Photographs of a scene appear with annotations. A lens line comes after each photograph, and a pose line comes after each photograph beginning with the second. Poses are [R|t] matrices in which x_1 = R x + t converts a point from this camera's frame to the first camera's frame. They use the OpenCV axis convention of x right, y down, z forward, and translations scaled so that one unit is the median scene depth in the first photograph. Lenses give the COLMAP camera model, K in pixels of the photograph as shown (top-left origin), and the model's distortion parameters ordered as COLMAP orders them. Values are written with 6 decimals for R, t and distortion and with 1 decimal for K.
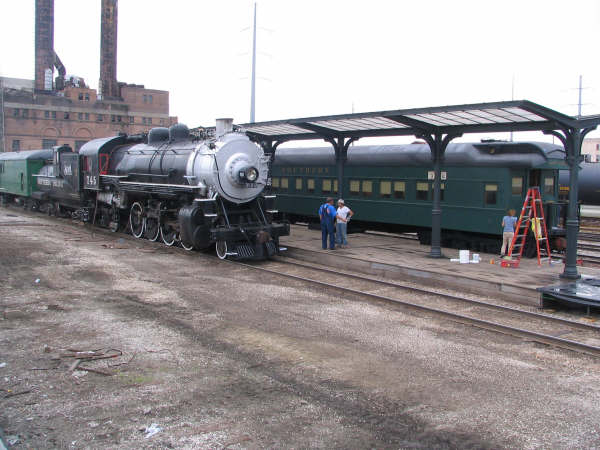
lens RADIAL K [[664.0, 0, 300.0], [0, 664.0, 225.0], [0, 0, 1]] dist [-0.221996, 0.326876]
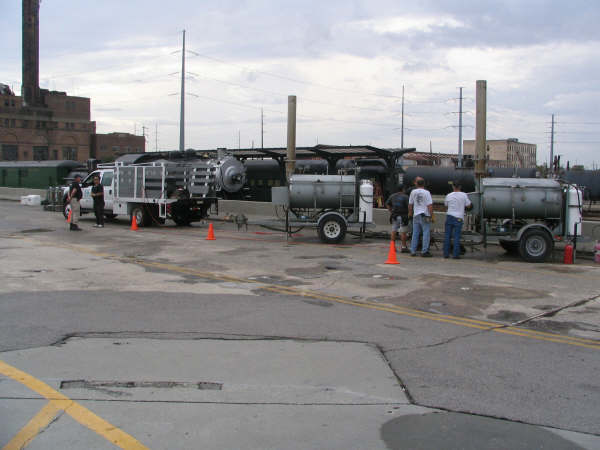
lens RADIAL K [[664.0, 0, 300.0], [0, 664.0, 225.0], [0, 0, 1]] dist [-0.221996, 0.326876]
pose [[0.989345, -0.017667, 0.144514, -0.020367], [0.017599, 0.999844, 0.001749, 0.007296], [-0.144523, 0.000813, 0.989501, -0.109156]]
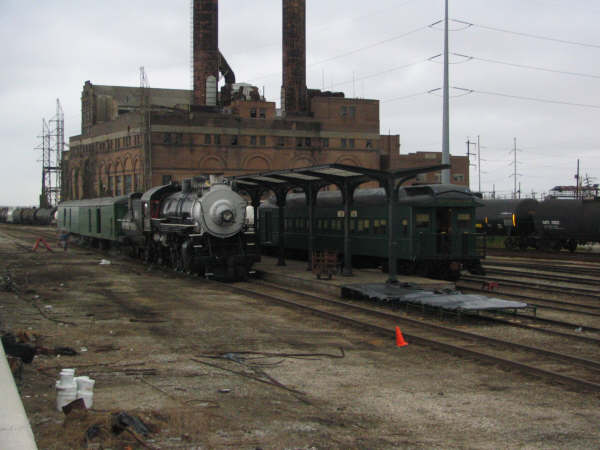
lens RADIAL K [[1075.8, 0, 300.0], [0, 1075.8, 225.0], [0, 0, 1]] dist [0.016886, 0.006861]
pose [[0.950193, -0.015015, -0.311301, 0.083603], [-0.007533, 0.997441, -0.071103, 0.010743], [0.311572, 0.069907, 0.947648, -0.113738]]
